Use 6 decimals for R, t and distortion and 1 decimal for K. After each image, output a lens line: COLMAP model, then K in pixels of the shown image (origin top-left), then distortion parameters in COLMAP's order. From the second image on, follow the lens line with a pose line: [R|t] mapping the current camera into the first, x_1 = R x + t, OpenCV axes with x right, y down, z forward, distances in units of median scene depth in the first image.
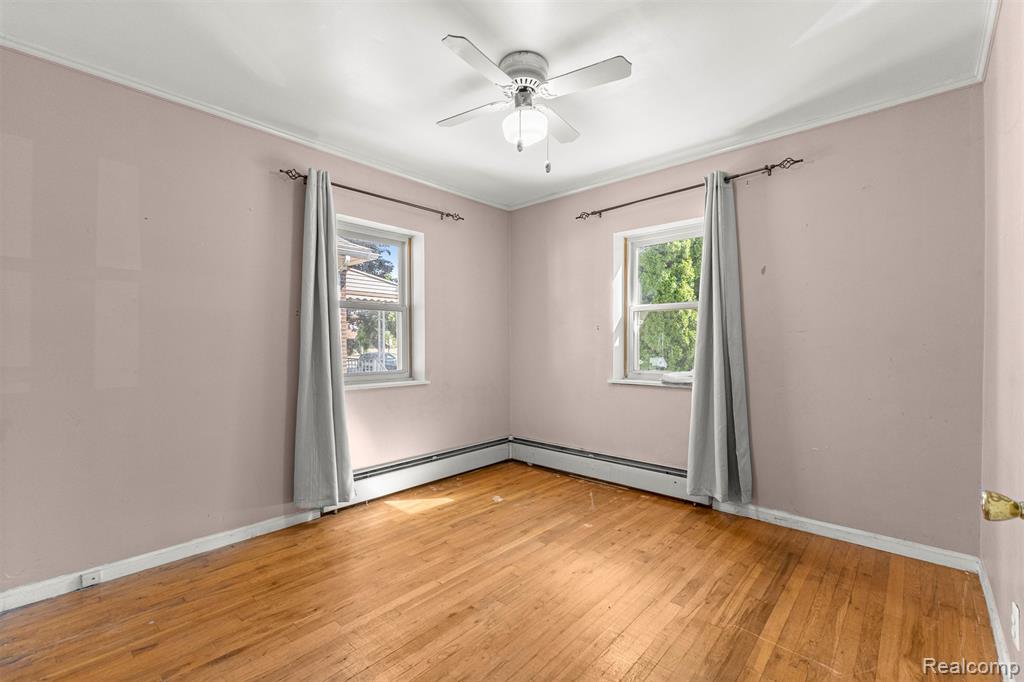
lens RADIAL K [[451.4, 0, 511.6], [0, 451.4, 346.1], [0, 0, 1]] dist [0.003607, 0.000073]
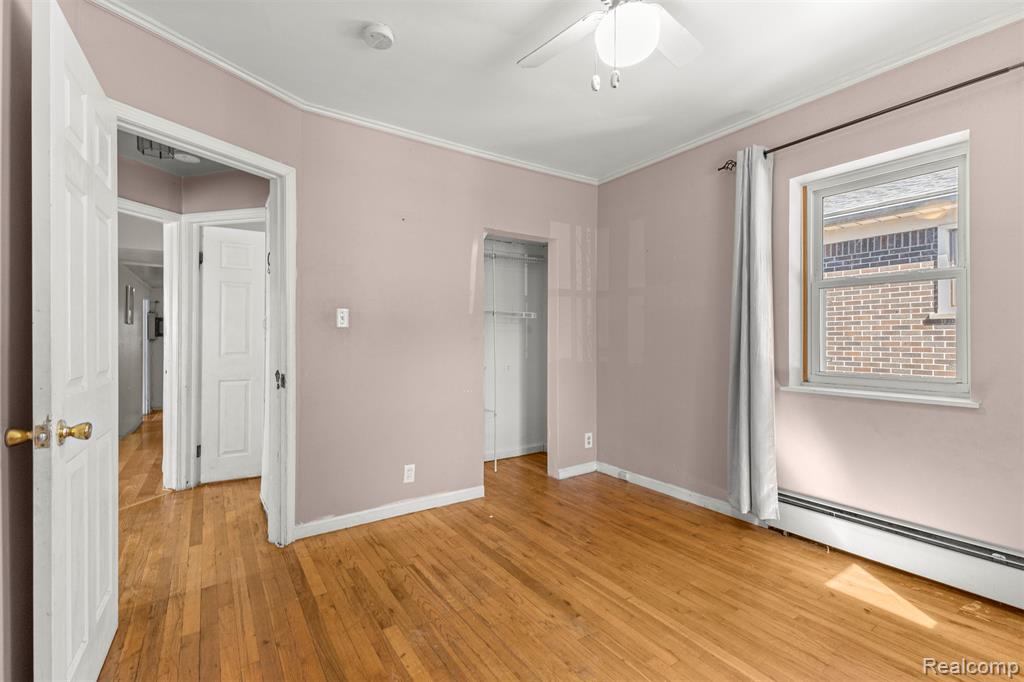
lens RADIAL K [[451.4, 0, 512.5], [0, 451.4, 335.7], [0, 0, 1]] dist [0.003607, 0.000073]
pose [[-0.259237, -0.003763, -0.965806, 0.629690], [0.000909, 0.999991, -0.004140, 0.000234], [0.965813, -0.001951, -0.259231, 0.818346]]
